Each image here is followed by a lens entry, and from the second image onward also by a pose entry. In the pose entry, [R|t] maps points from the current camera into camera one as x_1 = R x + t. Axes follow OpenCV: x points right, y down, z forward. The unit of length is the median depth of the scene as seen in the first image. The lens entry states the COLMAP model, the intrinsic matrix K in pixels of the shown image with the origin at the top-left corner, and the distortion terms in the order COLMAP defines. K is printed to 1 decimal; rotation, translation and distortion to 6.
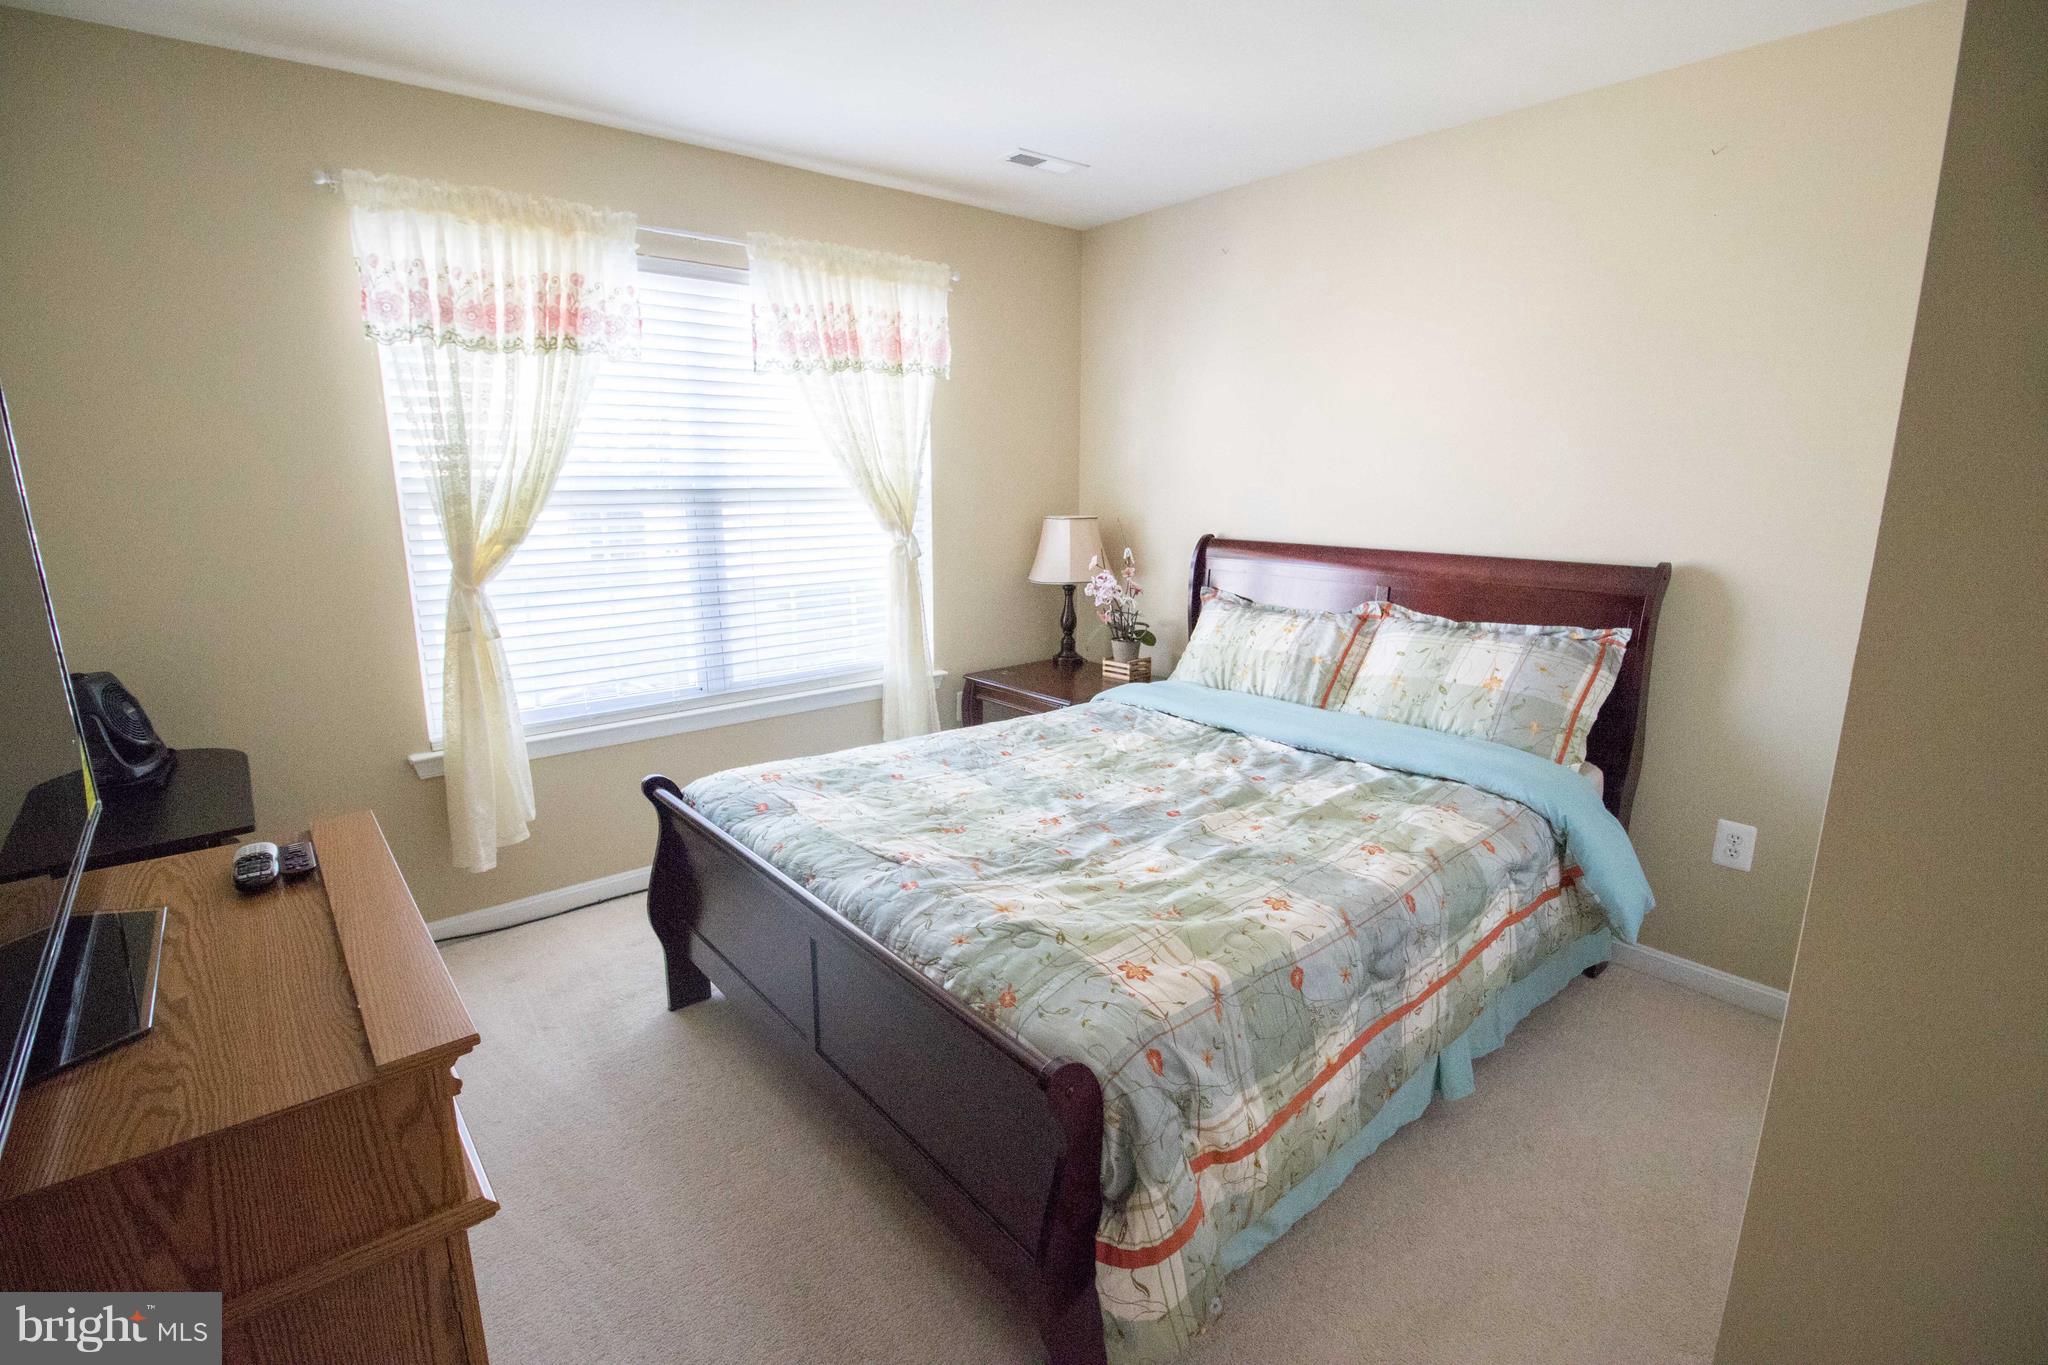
lens RADIAL K [[942.9, 0, 1023.6], [0, 942.9, 684.7], [0, 0, 1]] dist [-0.004610, -0.010797]
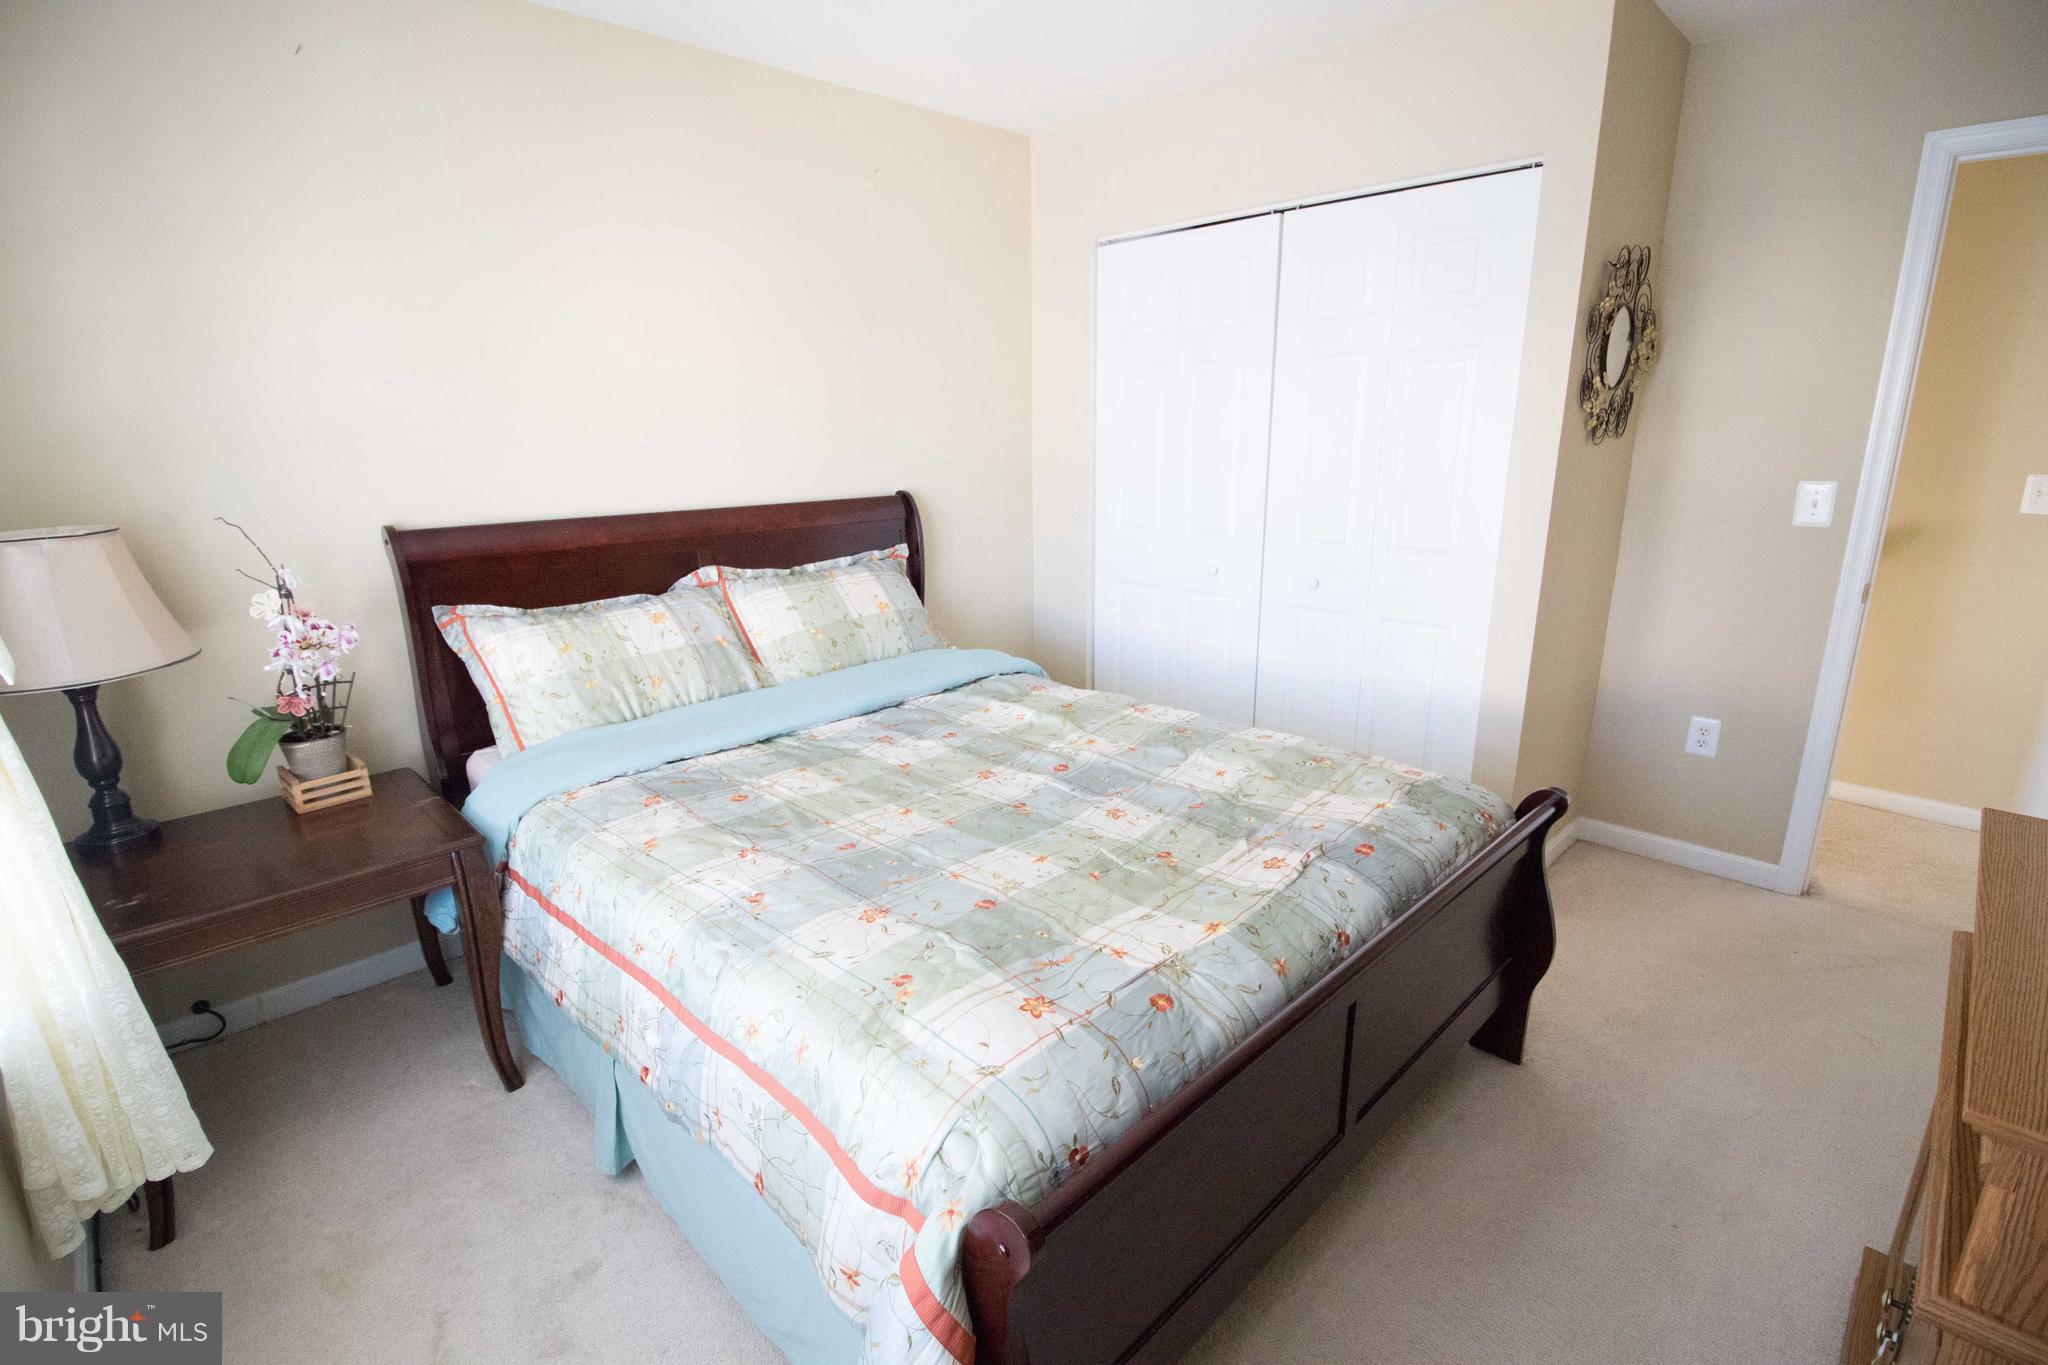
lens RADIAL K [[942.9, 0, 1025.9], [0, 942.9, 681.4], [0, 0, 1]] dist [-0.004610, -0.010797]
pose [[-0.083785, -0.262182, 0.961374, -0.660379], [0.225142, 0.934839, 0.274567, -0.197545], [-0.970717, 0.239450, -0.019297, 0.887117]]
